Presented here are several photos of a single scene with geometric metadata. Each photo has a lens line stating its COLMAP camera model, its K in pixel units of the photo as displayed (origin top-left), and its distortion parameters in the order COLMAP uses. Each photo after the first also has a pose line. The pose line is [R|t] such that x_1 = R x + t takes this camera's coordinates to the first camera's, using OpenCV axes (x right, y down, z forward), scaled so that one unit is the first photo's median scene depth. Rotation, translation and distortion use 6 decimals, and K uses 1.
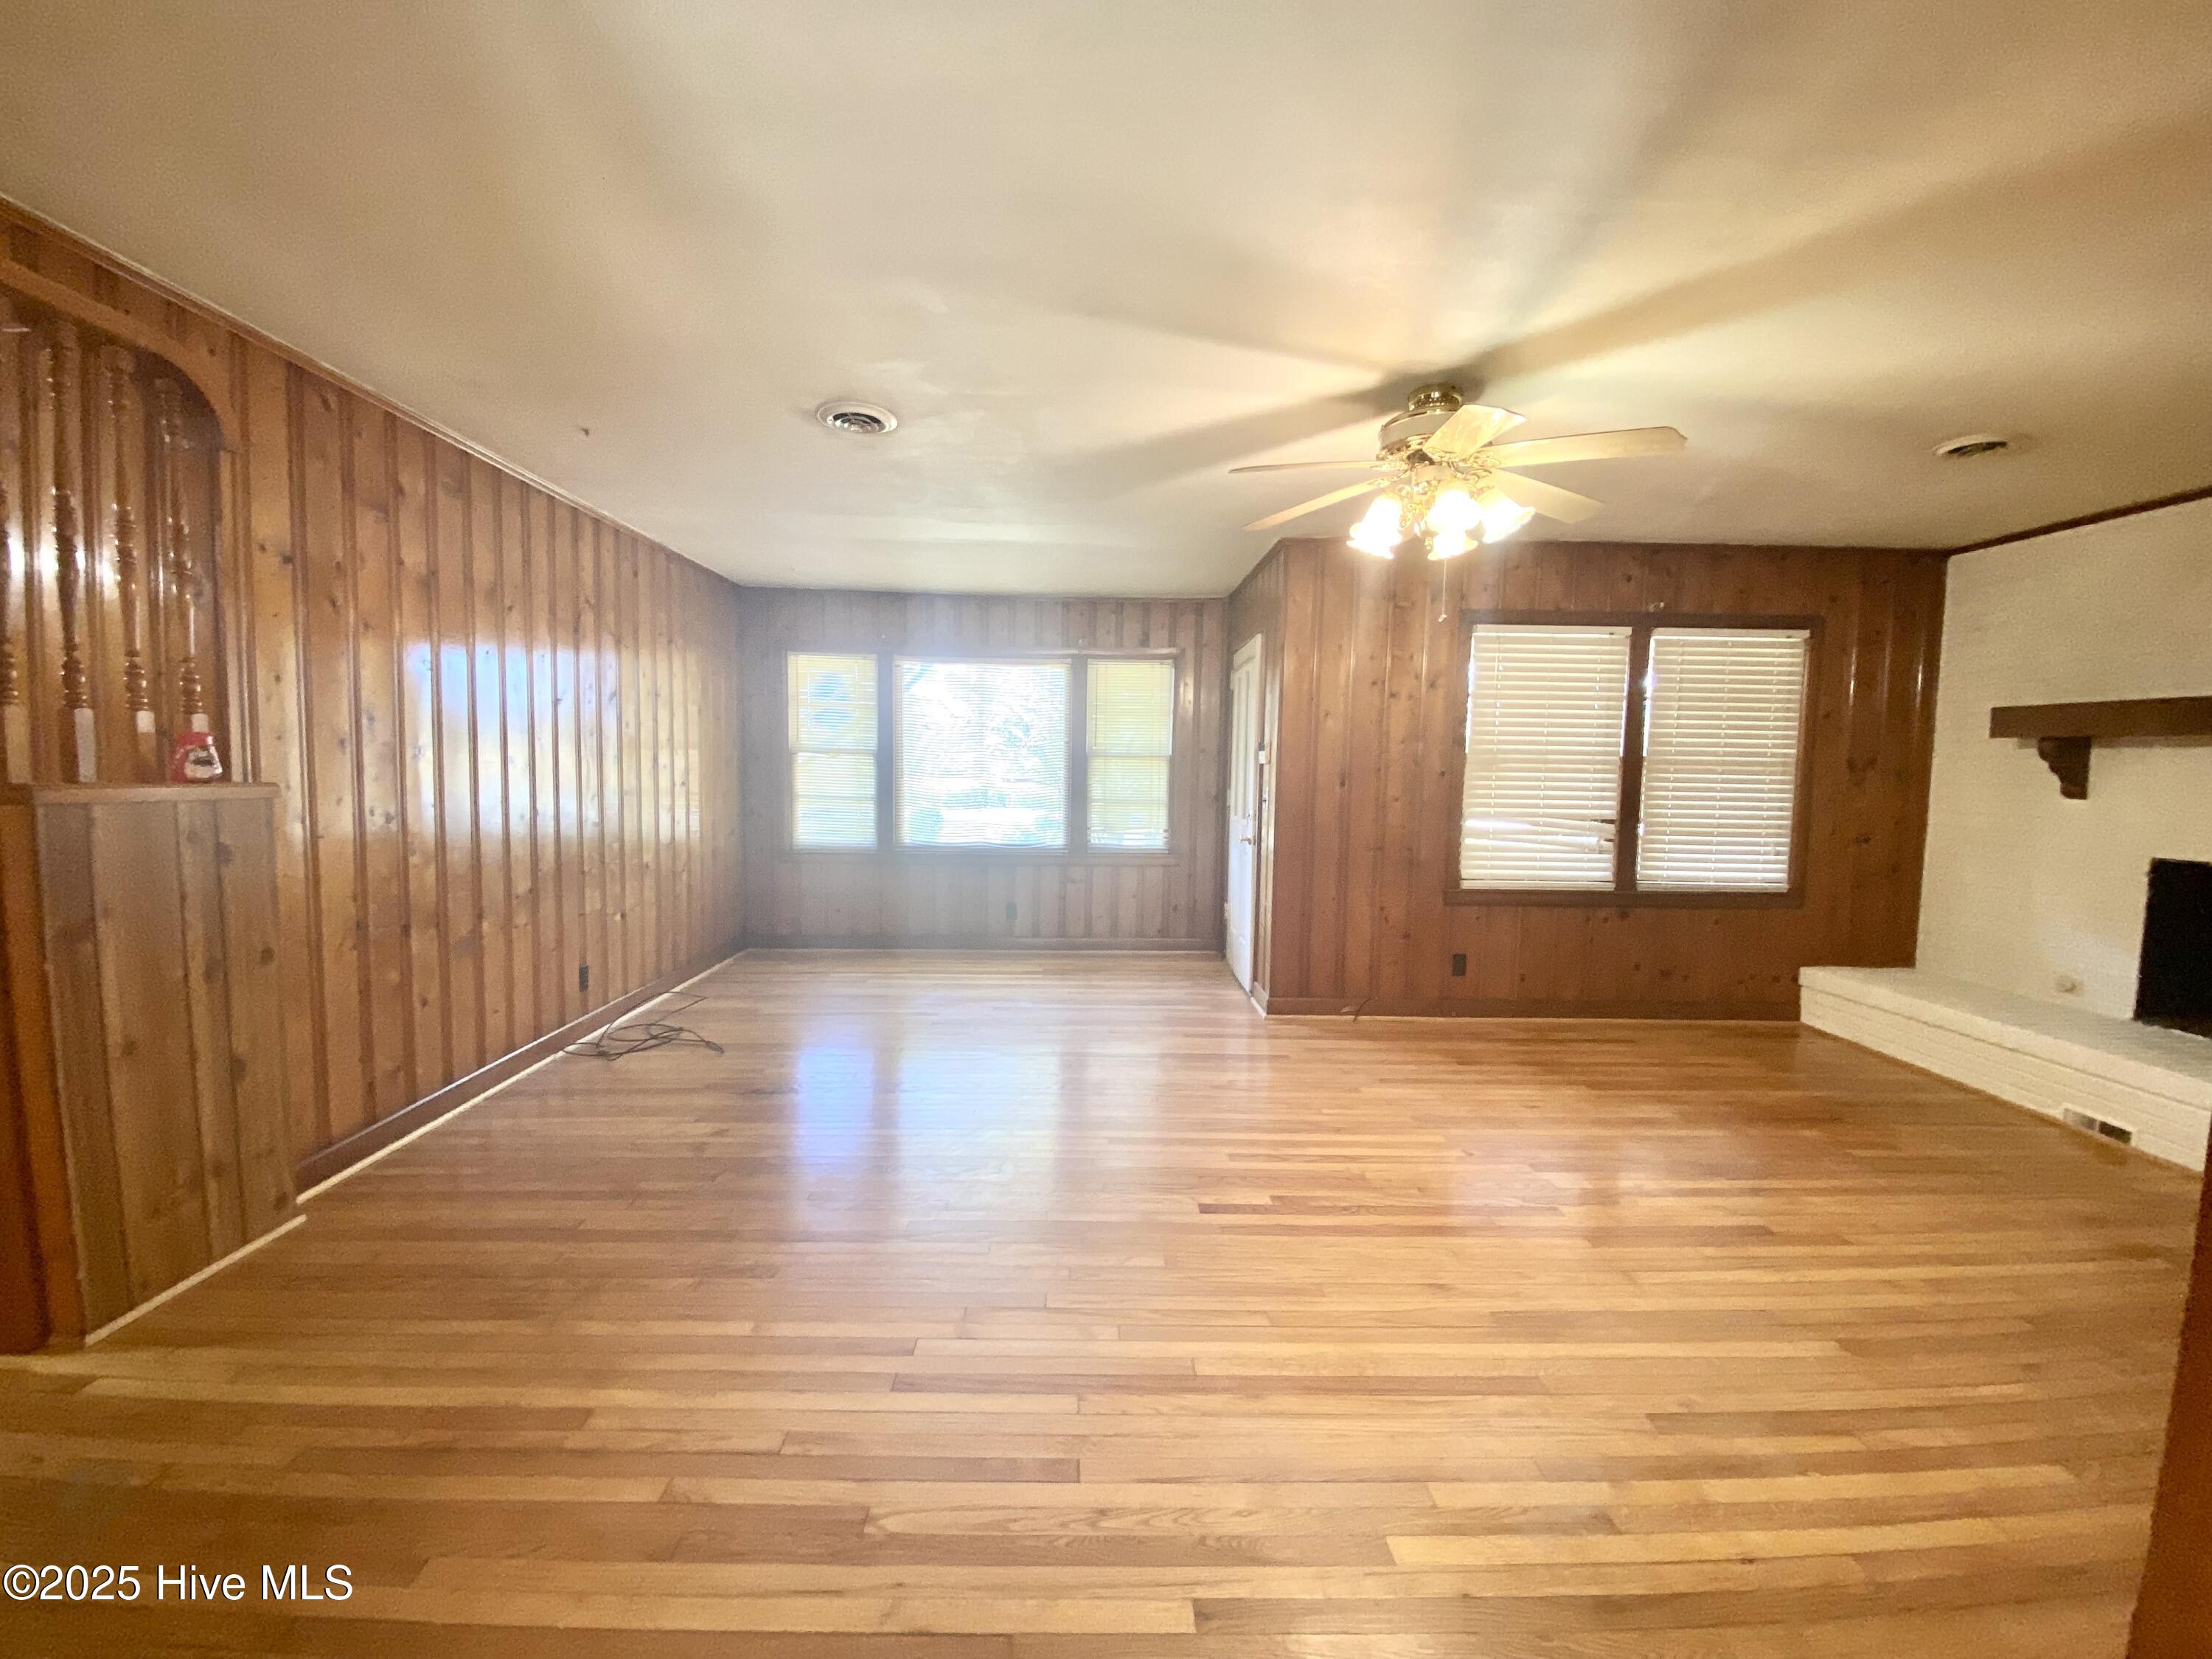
lens RADIAL K [[952.5, 0, 1106.0], [0, 952.5, 829.5], [0, 0, 1]] dist [0.041613, 0.000066]
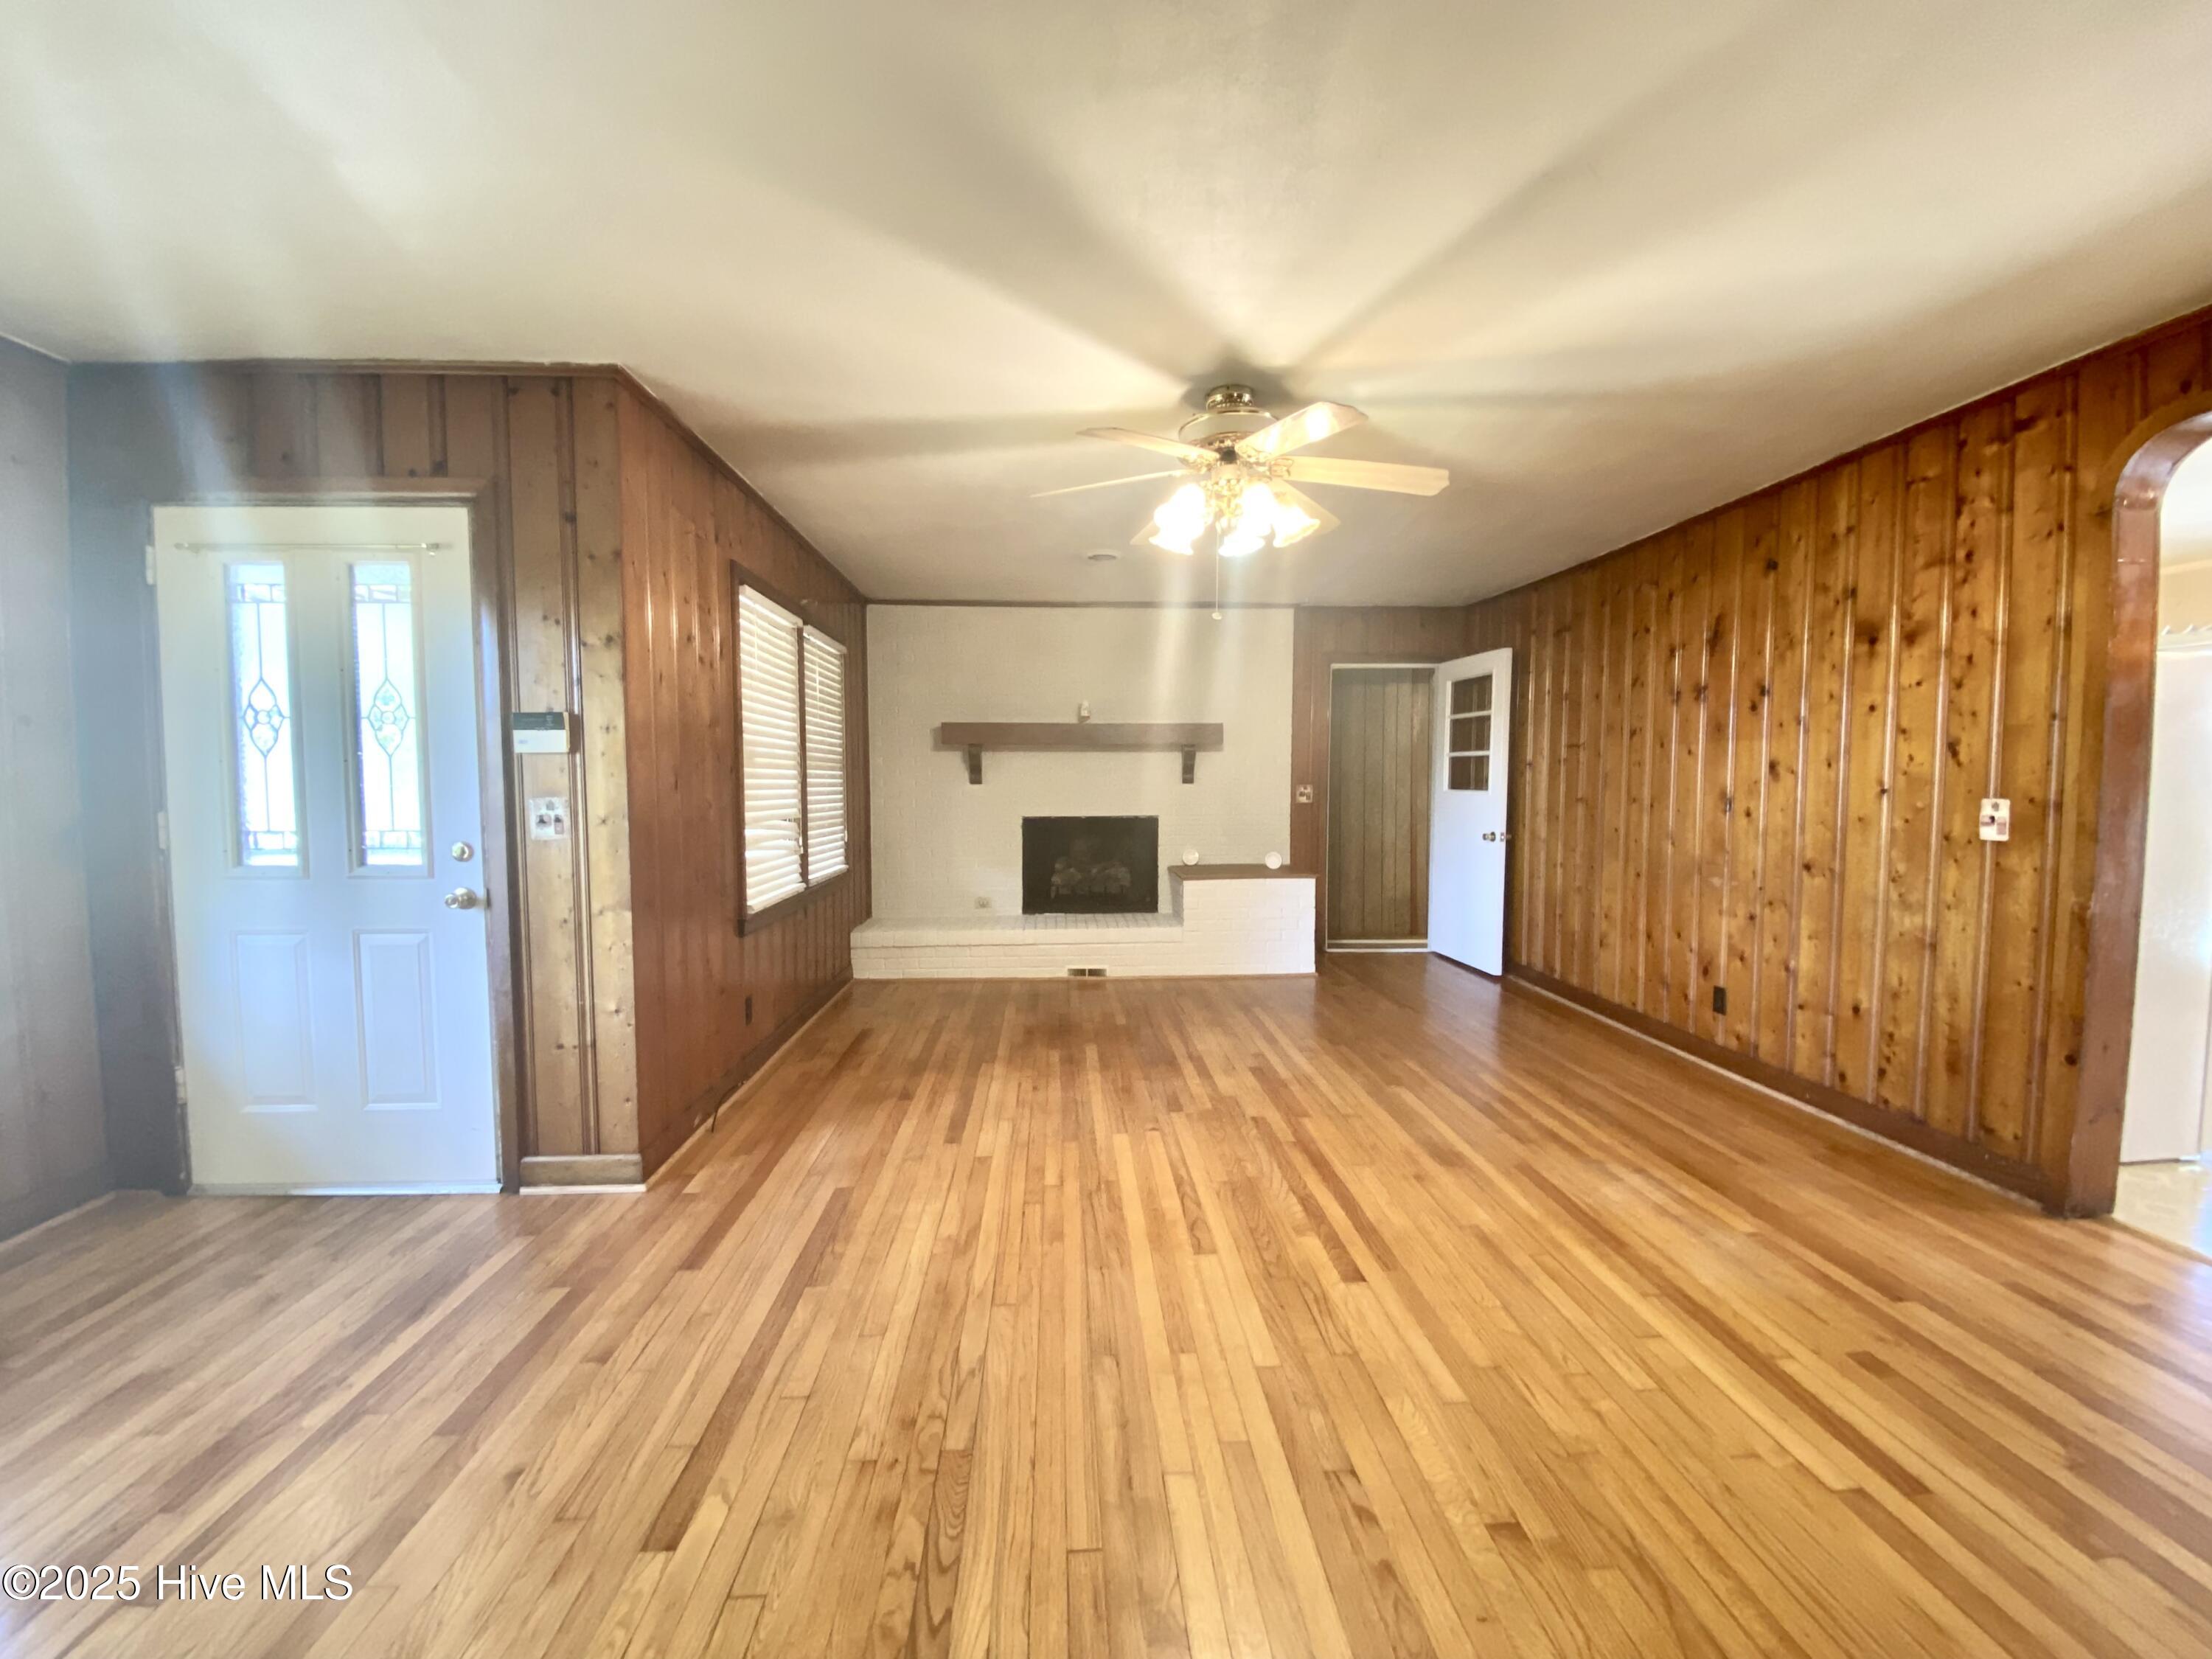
lens RADIAL K [[913.6, 0, 1102.4], [0, 913.6, 841.0], [0, 0, 1]] dist [-0.003037, -0.000527]
pose [[-0.026172, -0.090459, 0.995556, -0.594460], [0.073747, 0.993009, 0.092167, -0.074919], [-0.996934, 0.075831, -0.019318, 1.069997]]
